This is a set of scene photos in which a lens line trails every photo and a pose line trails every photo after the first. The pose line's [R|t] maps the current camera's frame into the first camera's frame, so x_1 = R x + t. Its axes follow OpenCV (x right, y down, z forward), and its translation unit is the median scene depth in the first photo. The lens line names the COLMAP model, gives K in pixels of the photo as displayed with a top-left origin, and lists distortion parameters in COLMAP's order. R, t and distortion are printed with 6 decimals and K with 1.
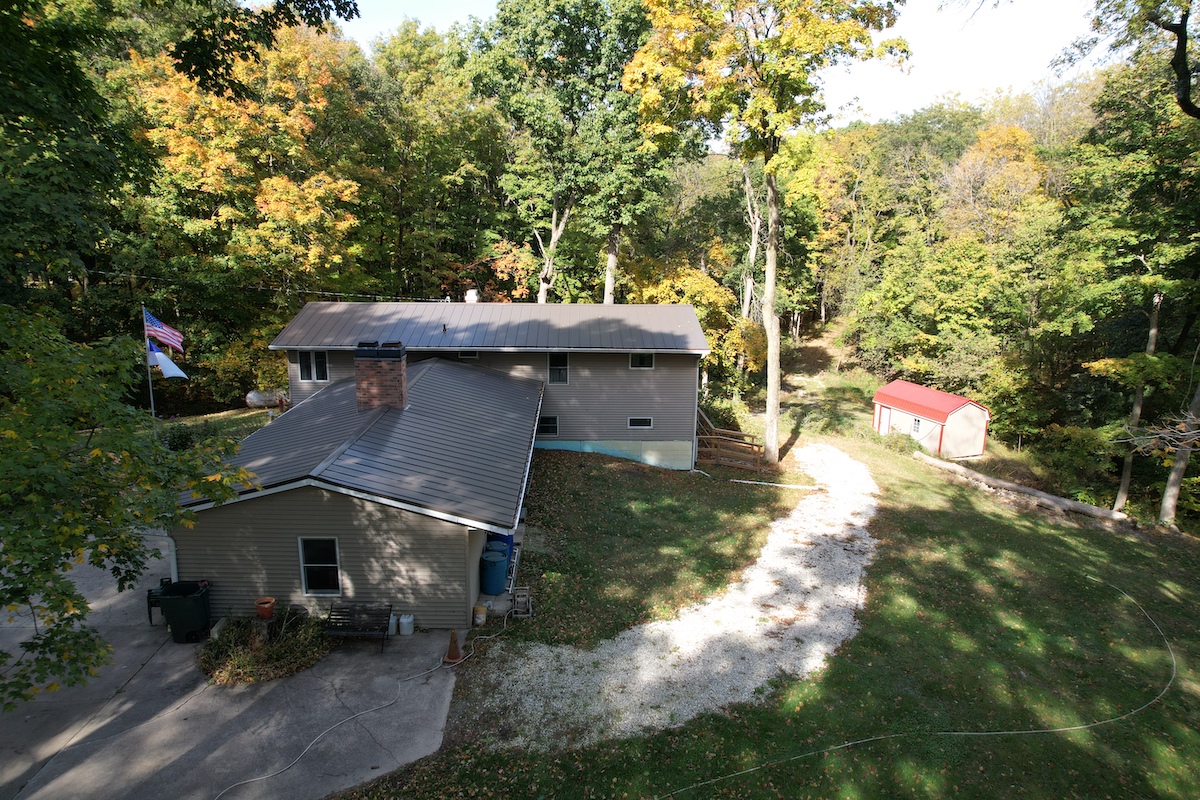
lens RADIAL K [[785.1, 0, 595.1], [0, 785.1, 379.8], [0, 0, 1]] dist [0.001047, 0.002762]
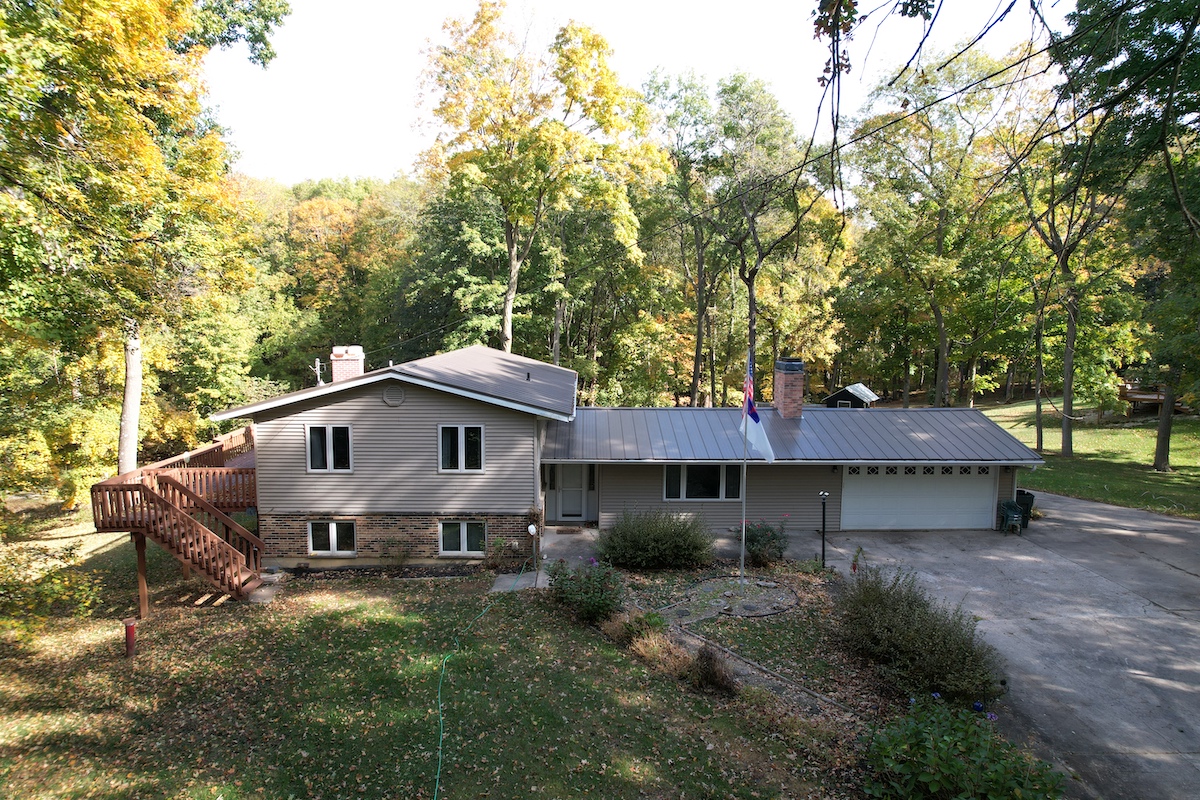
lens RADIAL K [[766.5, 0, 601.9], [0, 766.5, 399.2], [0, 0, 1]] dist [-0.073469, 0.069094]
pose [[0.017514, -0.121919, 0.992386, -1.408104], [0.181505, 0.976434, 0.116756, -0.169345], [-0.983234, 0.178078, 0.039230, 1.209875]]
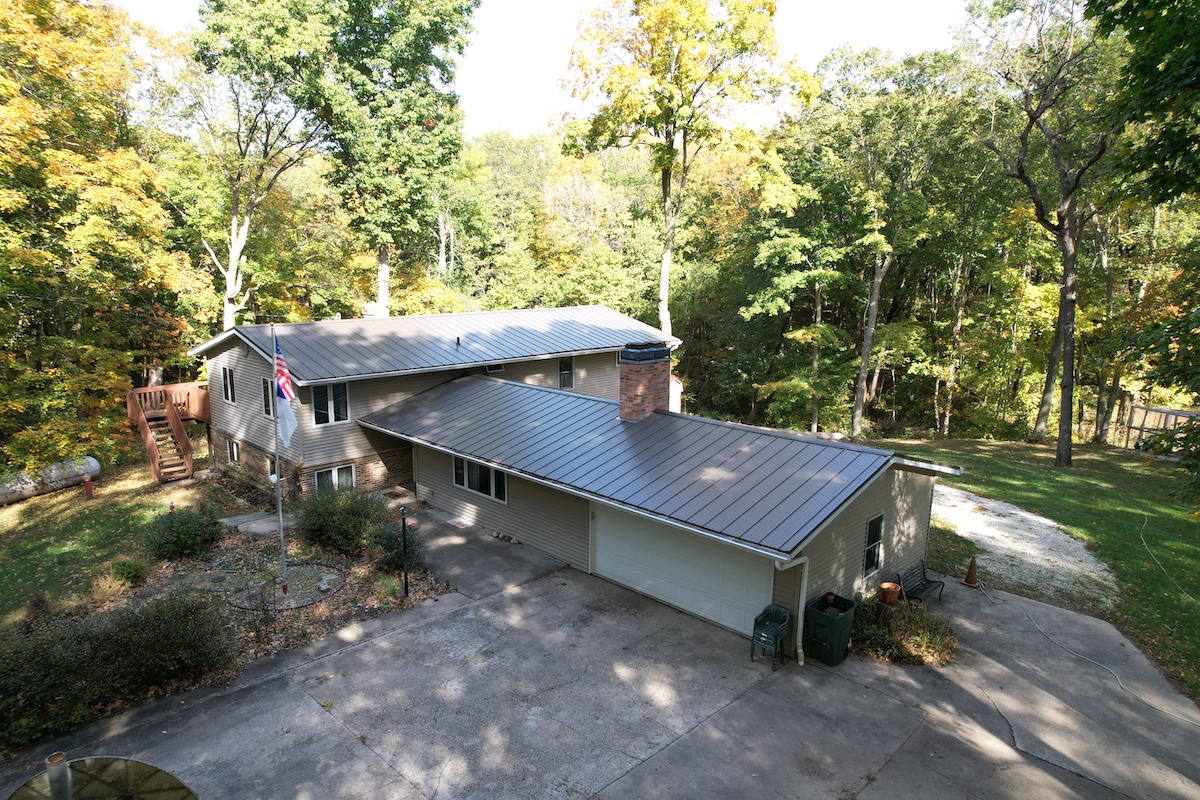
lens RADIAL K [[767.6, 0, 600.0], [0, 767.6, 400.0], [0, 0, 1]] dist [-0.048732, 0.001724]
pose [[0.732895, -0.132612, 0.667292, -0.894843], [0.130455, 0.990012, 0.053466, -0.033532], [-0.667717, 0.047867, 0.742875, 0.357143]]
